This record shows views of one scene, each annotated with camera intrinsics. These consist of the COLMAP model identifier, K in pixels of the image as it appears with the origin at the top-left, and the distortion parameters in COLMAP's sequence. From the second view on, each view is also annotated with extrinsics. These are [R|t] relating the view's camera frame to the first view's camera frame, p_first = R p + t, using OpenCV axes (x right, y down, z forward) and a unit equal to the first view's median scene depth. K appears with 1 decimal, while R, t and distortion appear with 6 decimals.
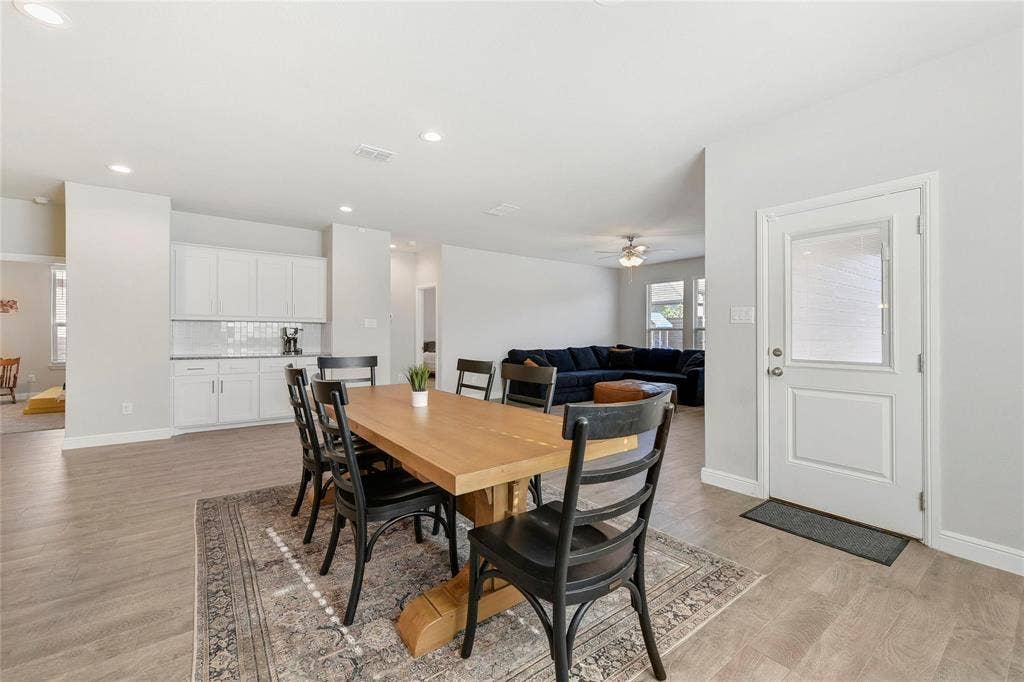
lens RADIAL K [[412.8, 0, 504.3], [0, 412.8, 335.5], [0, 0, 1]] dist [0.011234, -0.000608]
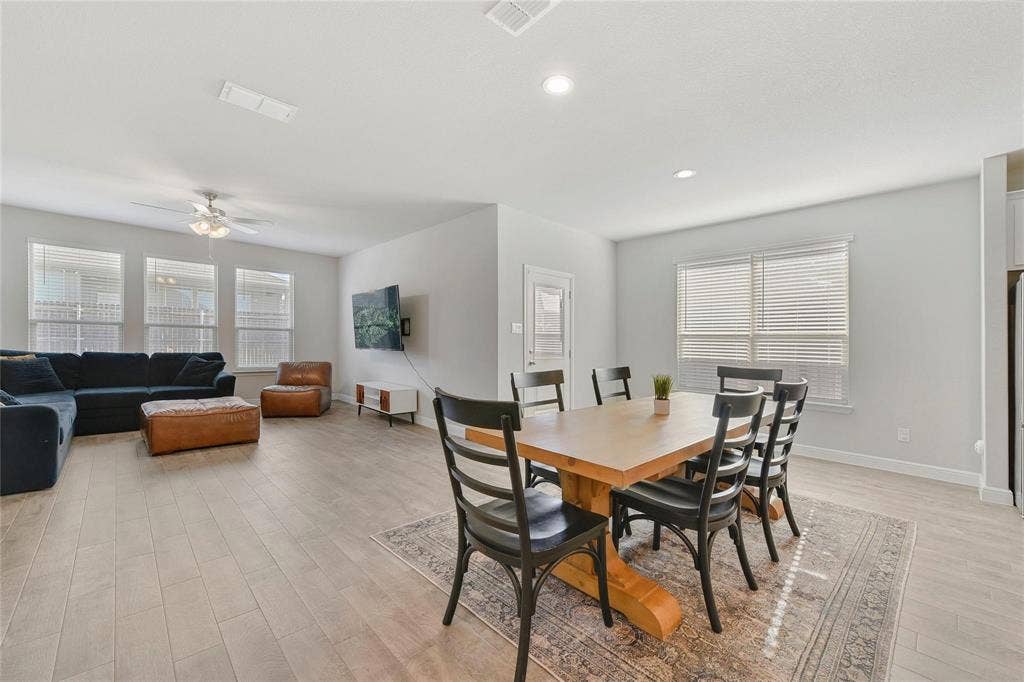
lens RADIAL K [[412.8, 0, 509.6], [0, 412.8, 343.8], [0, 0, 1]] dist [0.011234, -0.000608]
pose [[-0.124423, -0.012748, 0.992147, -0.362047], [-0.021262, 0.999722, 0.010179, -0.002921], [-0.992001, -0.019829, -0.124659, 0.463301]]
